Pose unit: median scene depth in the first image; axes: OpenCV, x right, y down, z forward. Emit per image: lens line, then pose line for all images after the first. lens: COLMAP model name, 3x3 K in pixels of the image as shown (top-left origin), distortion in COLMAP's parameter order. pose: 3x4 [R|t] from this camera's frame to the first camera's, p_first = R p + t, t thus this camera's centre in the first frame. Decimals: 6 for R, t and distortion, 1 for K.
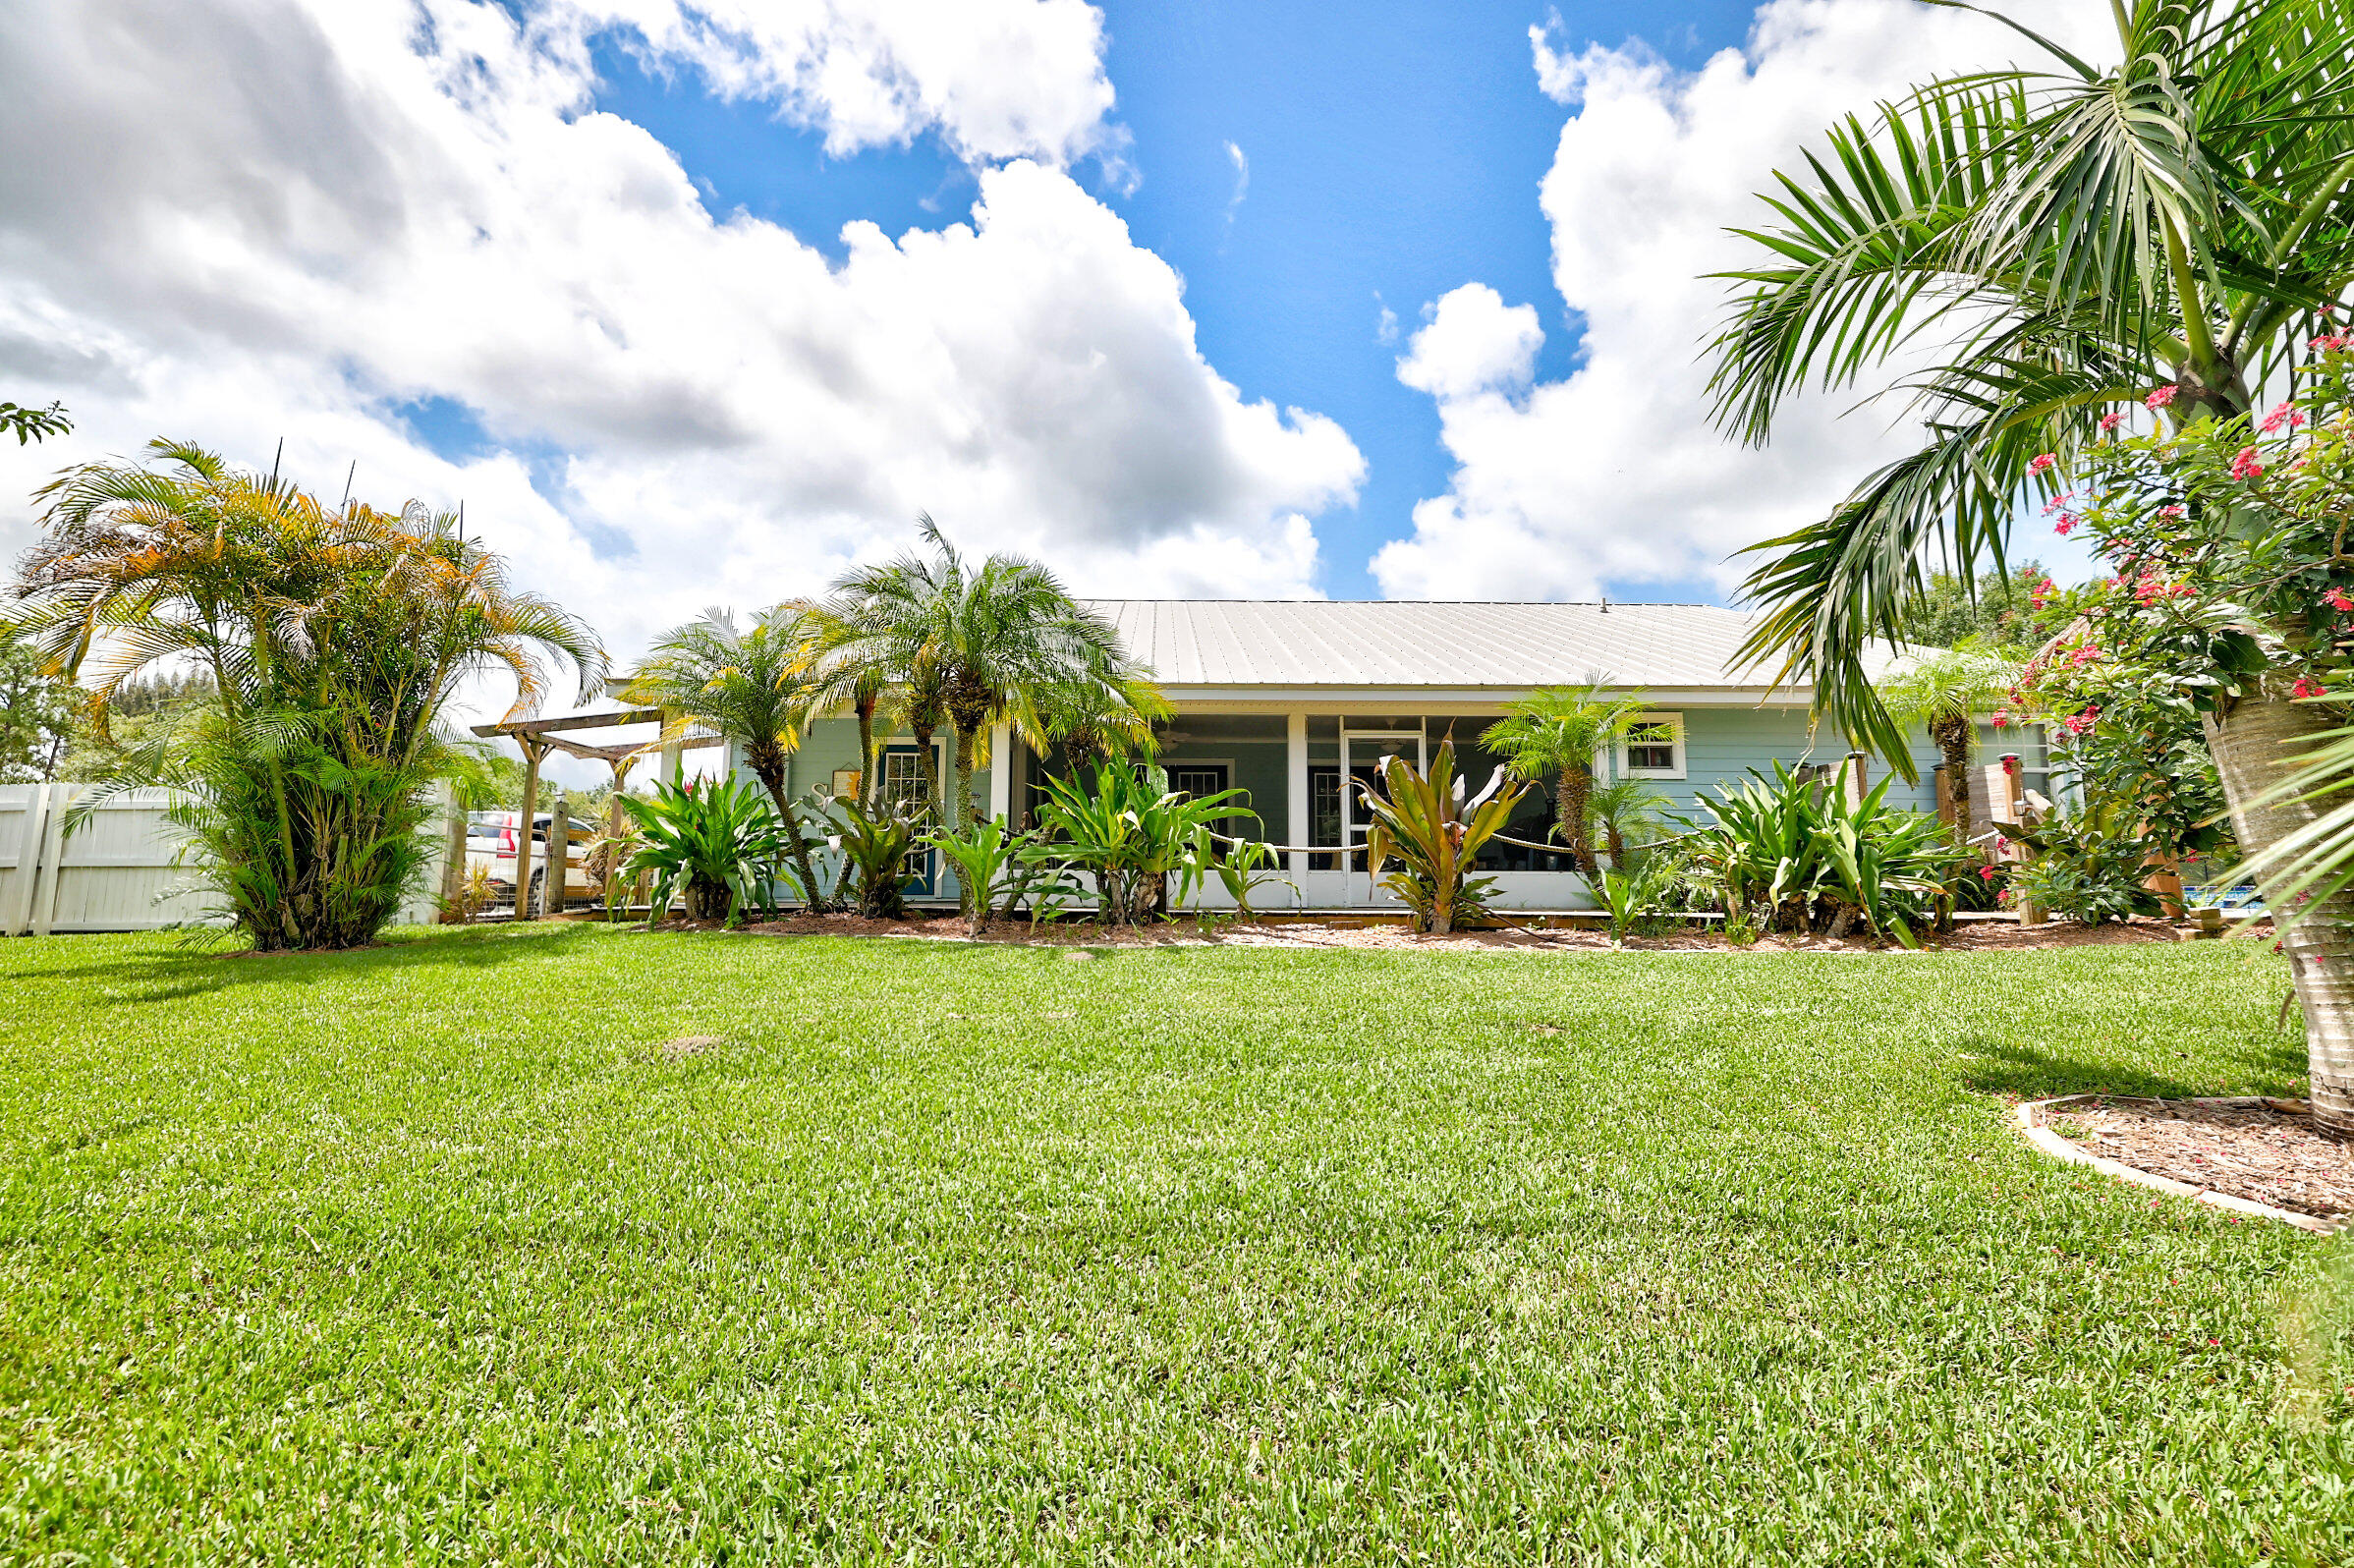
lens RADIAL K [[980.2, 0, 1177.0], [0, 980.2, 784.0], [0, 0, 1]] dist [0.003041, 0.000395]
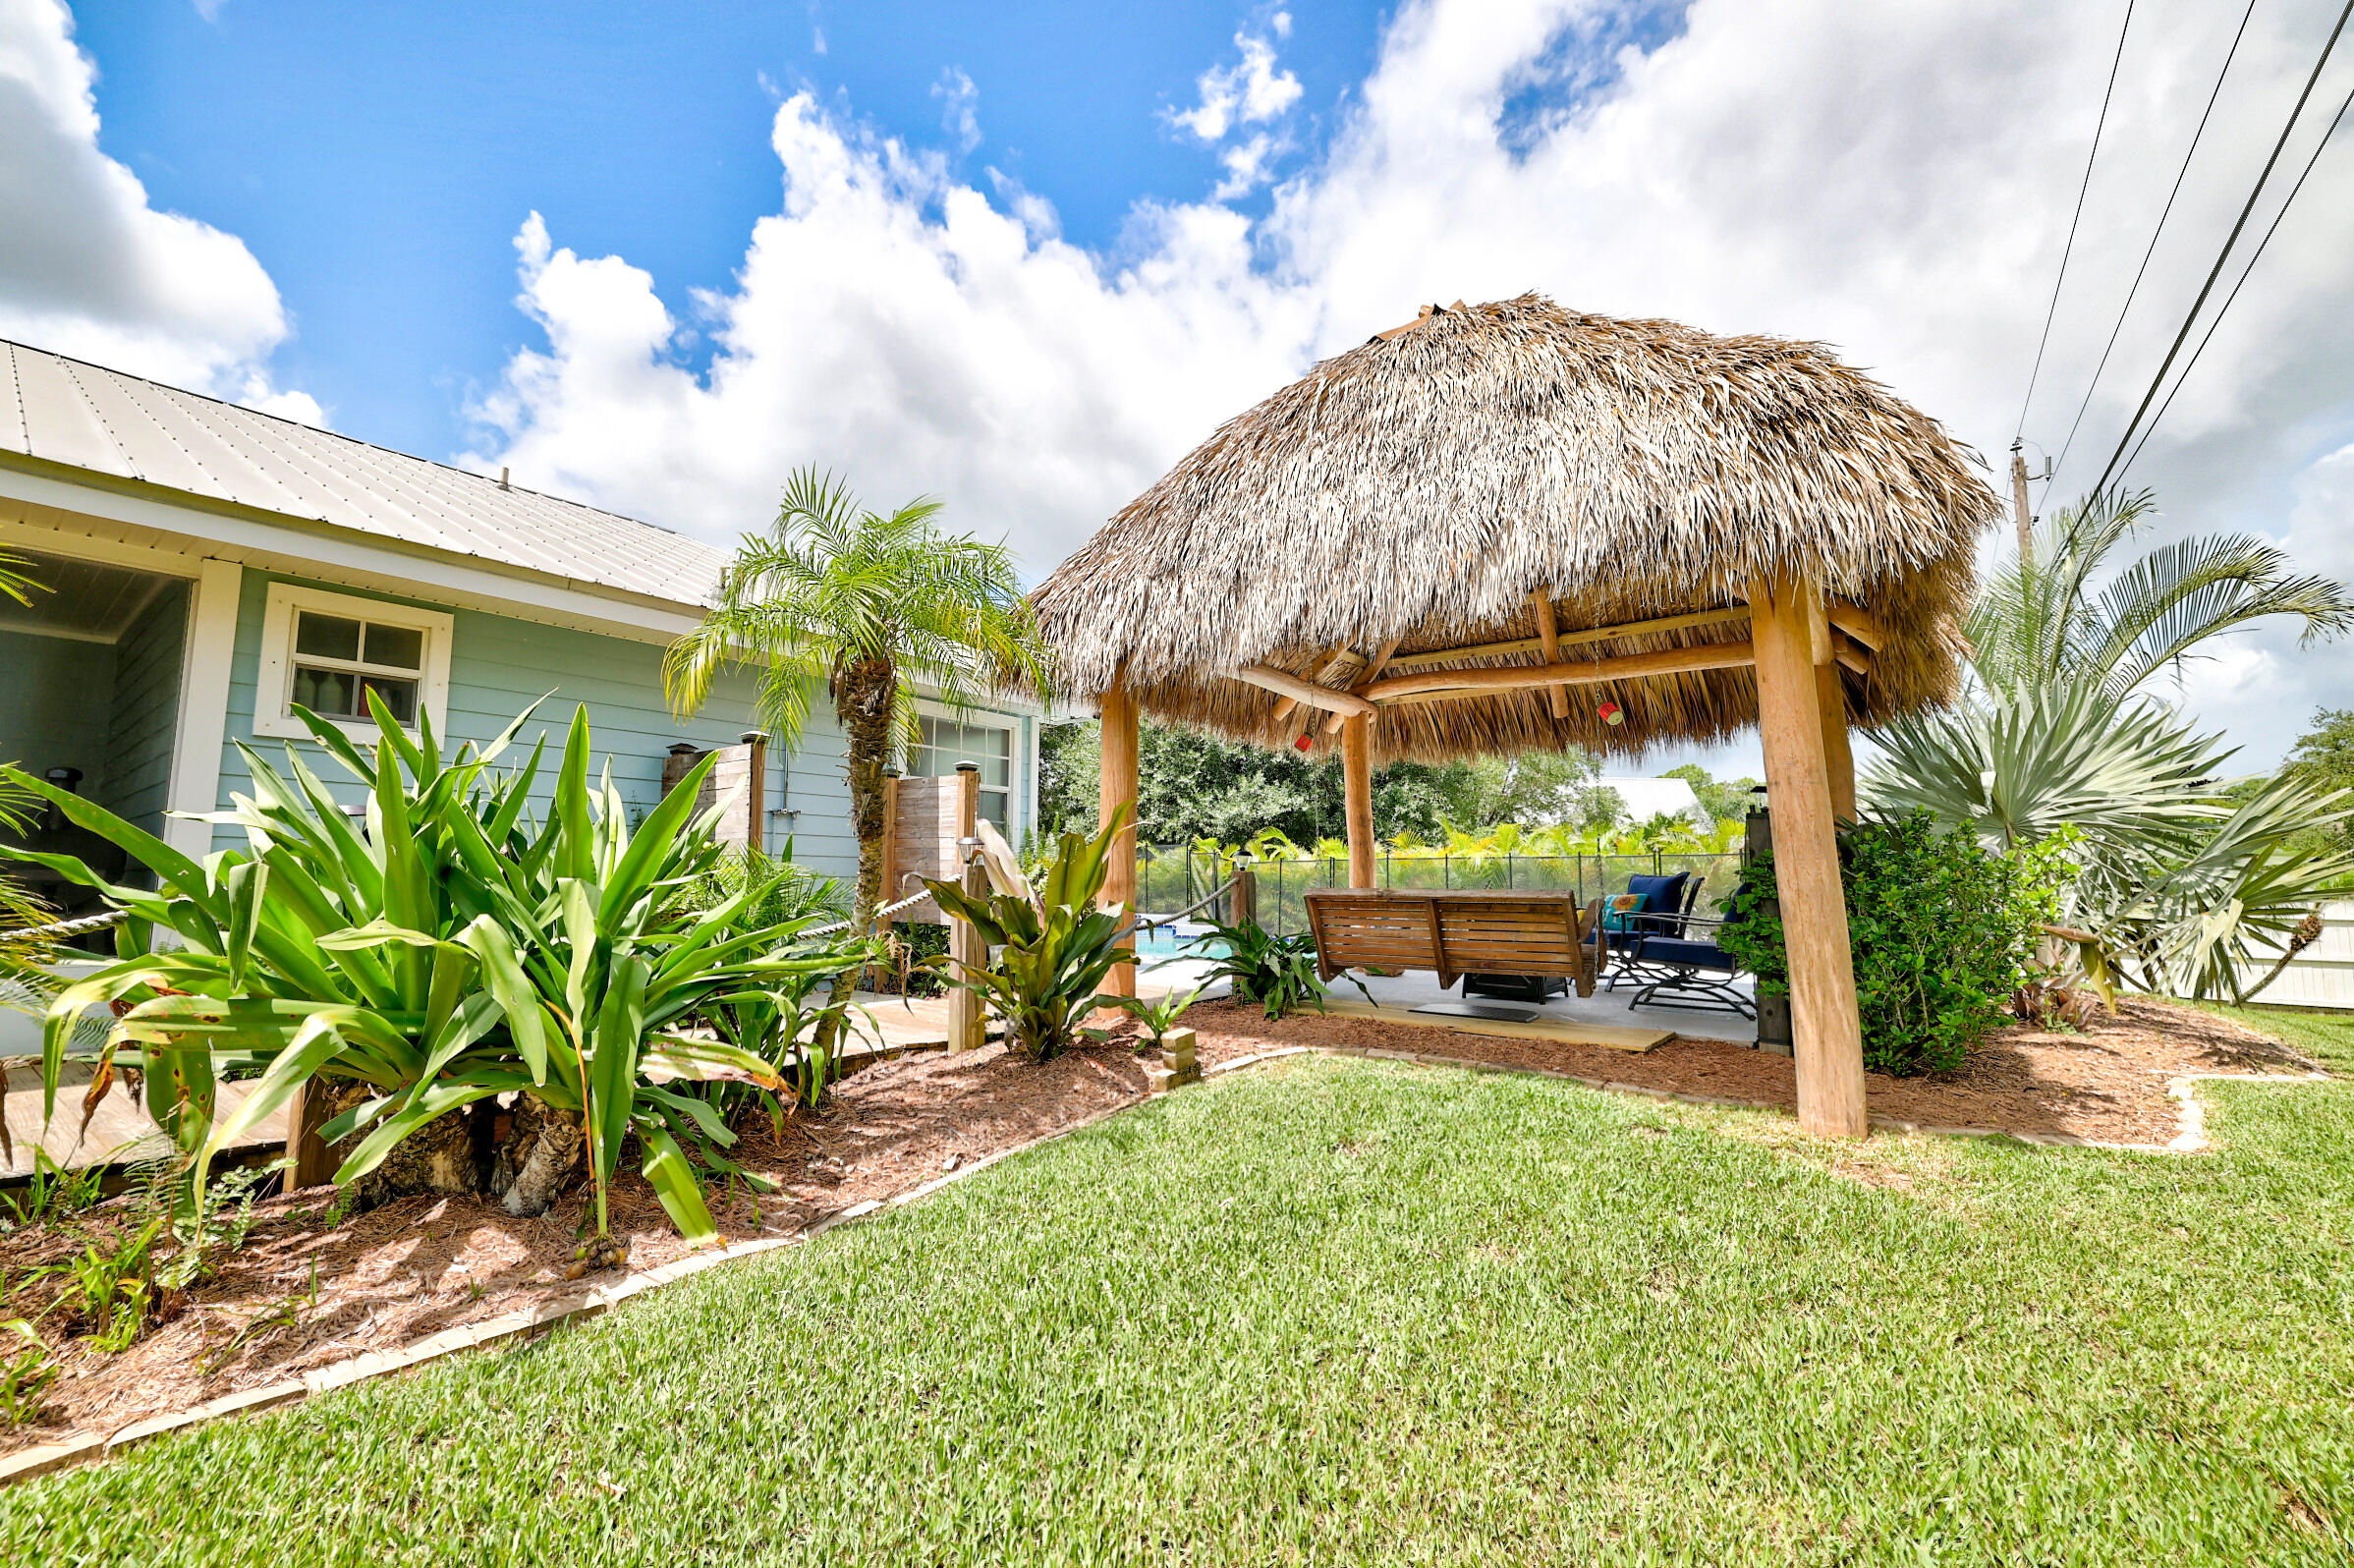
lens RADIAL K [[980.2, 0, 1177.0], [0, 980.2, 784.0], [0, 0, 1]] dist [0.003041, 0.000395]
pose [[0.618618, 0.083967, 0.781192, 0.505949], [-0.090511, 0.995270, -0.035302, -0.006396], [-0.780461, -0.048868, 0.623292, 0.575240]]
